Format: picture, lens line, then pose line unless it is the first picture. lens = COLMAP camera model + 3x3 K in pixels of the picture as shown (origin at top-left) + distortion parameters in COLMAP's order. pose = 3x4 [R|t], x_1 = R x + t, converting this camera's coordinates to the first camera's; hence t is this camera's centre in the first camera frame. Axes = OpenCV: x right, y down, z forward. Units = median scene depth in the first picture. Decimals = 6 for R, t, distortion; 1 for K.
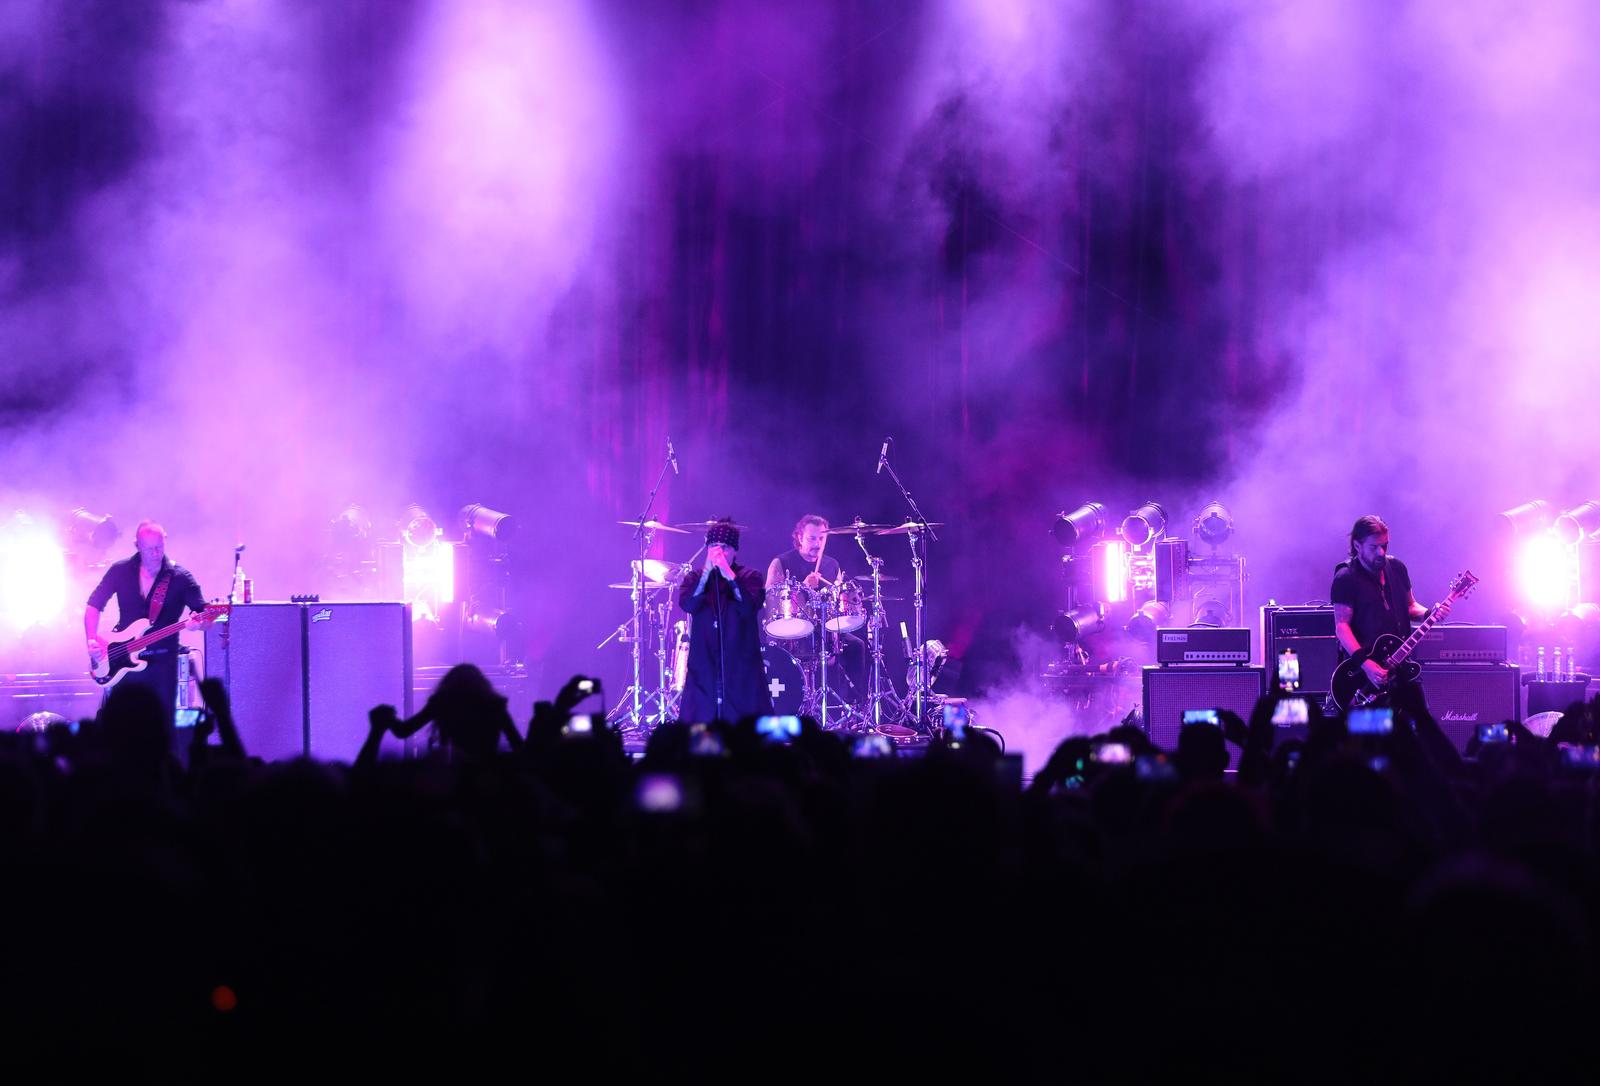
lens RADIAL K [[7011.5, 0, 794.8], [0, 7011.5, 544.6], [0, 0, 1]] dist [0.411093, 0.000000]
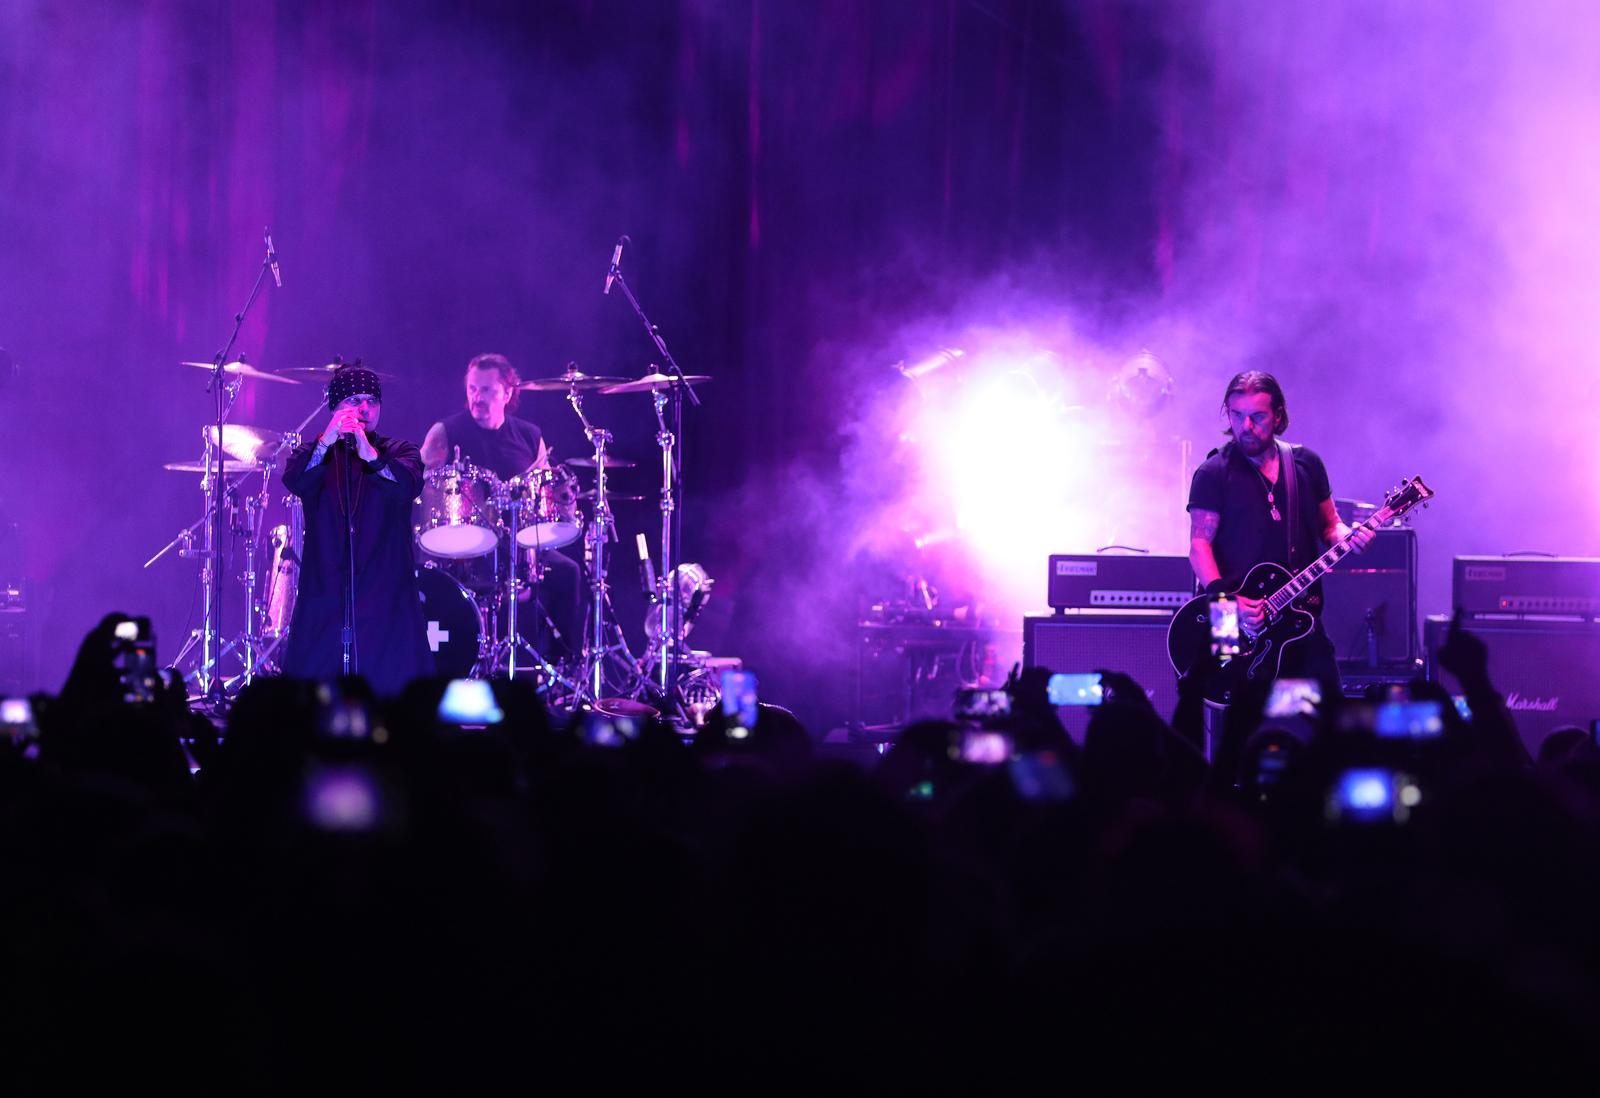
lens RADIAL K [[9561.2, 0, 876.9], [0, 9561.2, 504.4], [0, 0, 1]] dist [1.124470, 0.000000]
pose [[0.998979, 0.019744, 0.040626, 0.001756], [-0.019995, 0.999783, 0.005765, 0.003110], [-0.040503, -0.006572, 0.999158, 0.151521]]
